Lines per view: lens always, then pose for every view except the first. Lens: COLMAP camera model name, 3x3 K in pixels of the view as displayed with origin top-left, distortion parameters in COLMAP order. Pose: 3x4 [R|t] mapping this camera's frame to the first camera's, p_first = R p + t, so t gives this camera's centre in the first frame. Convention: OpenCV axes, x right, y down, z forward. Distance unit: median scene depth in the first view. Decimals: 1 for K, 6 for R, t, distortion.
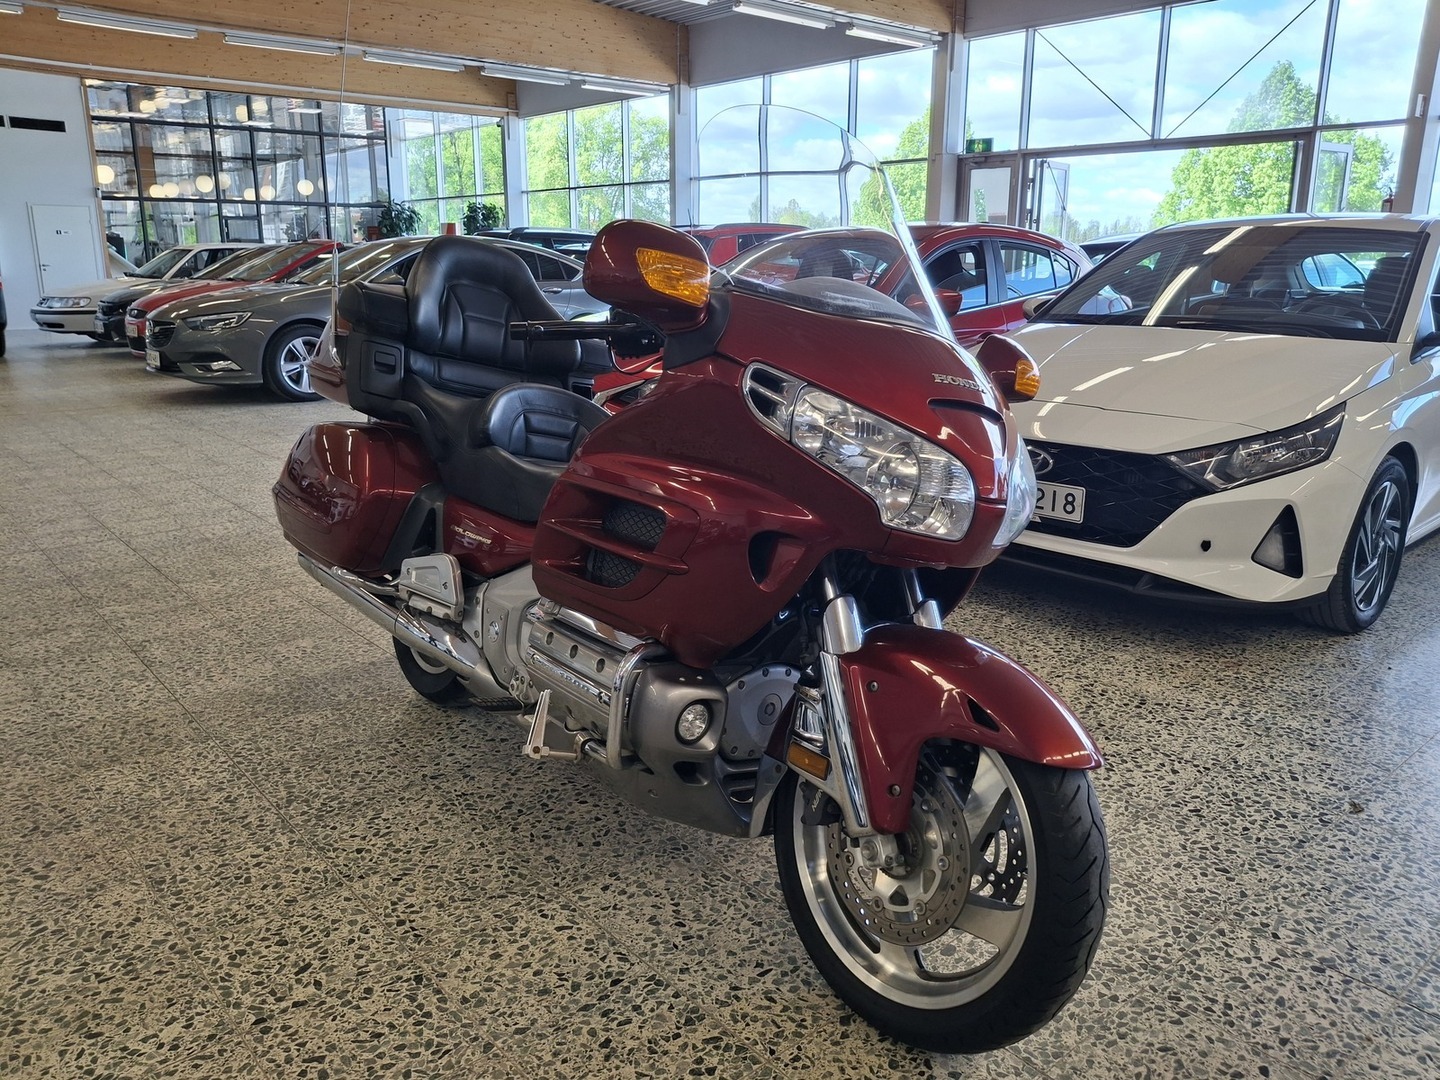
lens RADIAL K [[1065.8, 0, 724.3], [0, 1065.8, 541.6], [0, 0, 1]] dist [-0.036086, 0.028390]
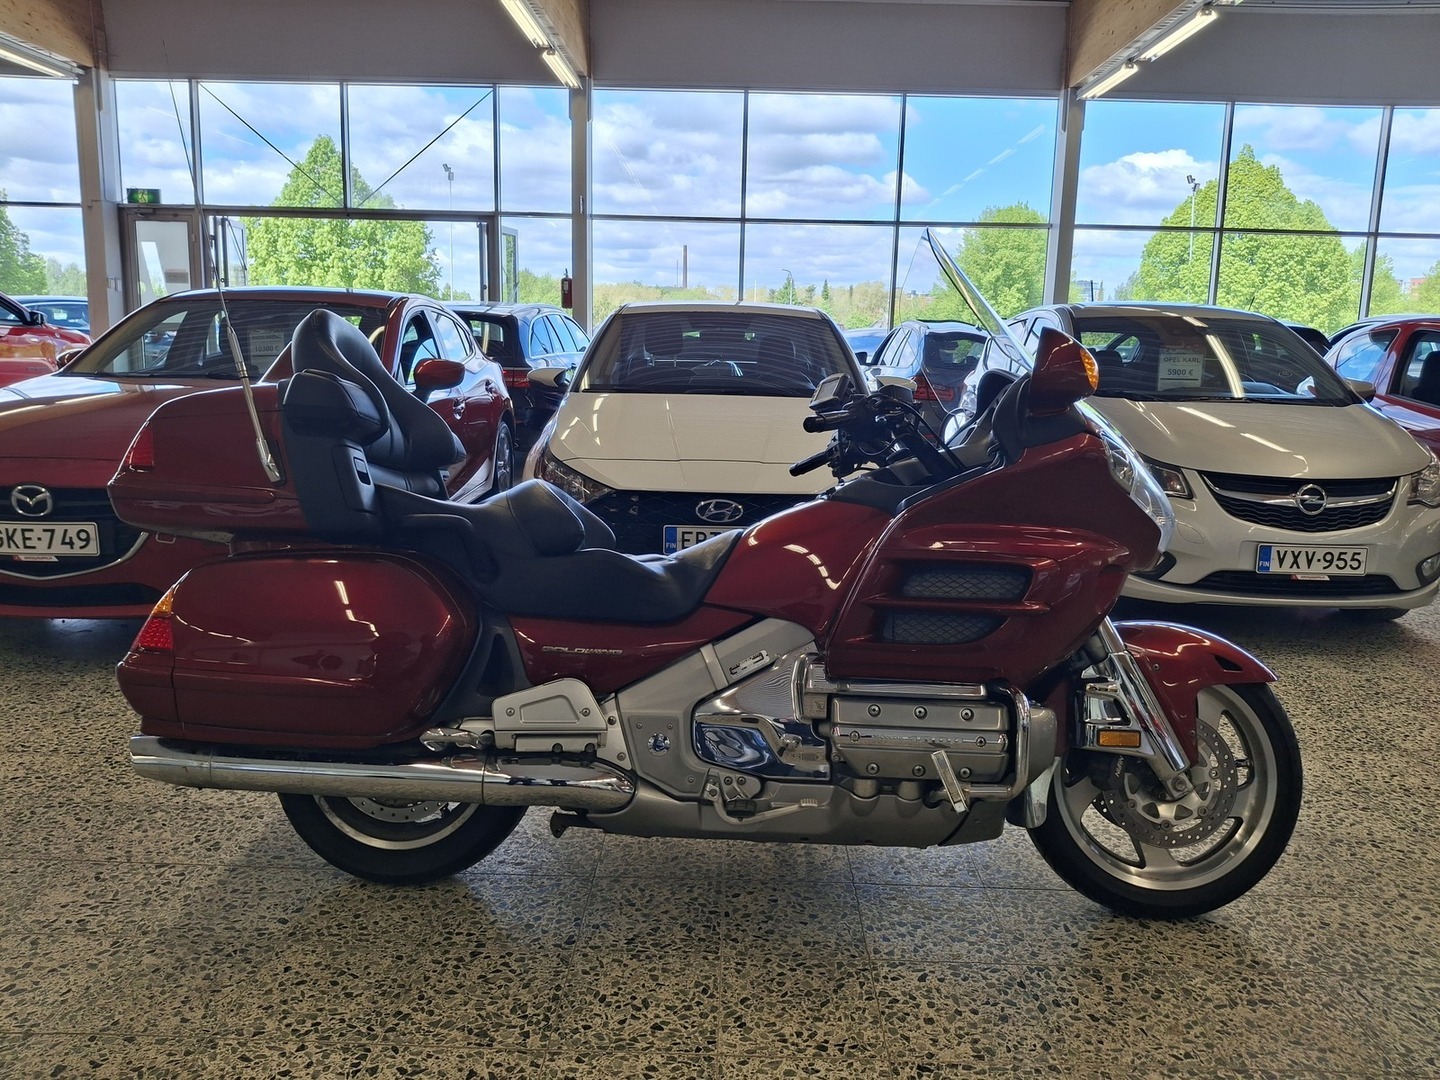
lens RADIAL K [[1065.8, 0, 773.1], [0, 1065.8, 509.7], [0, 0, 1]] dist [-0.036086, 0.028390]
pose [[0.666958, -0.109568, 0.736995, -0.098379], [0.169438, 0.985517, -0.006821, -0.011439], [-0.725574, 0.129425, 0.675864, 0.033532]]
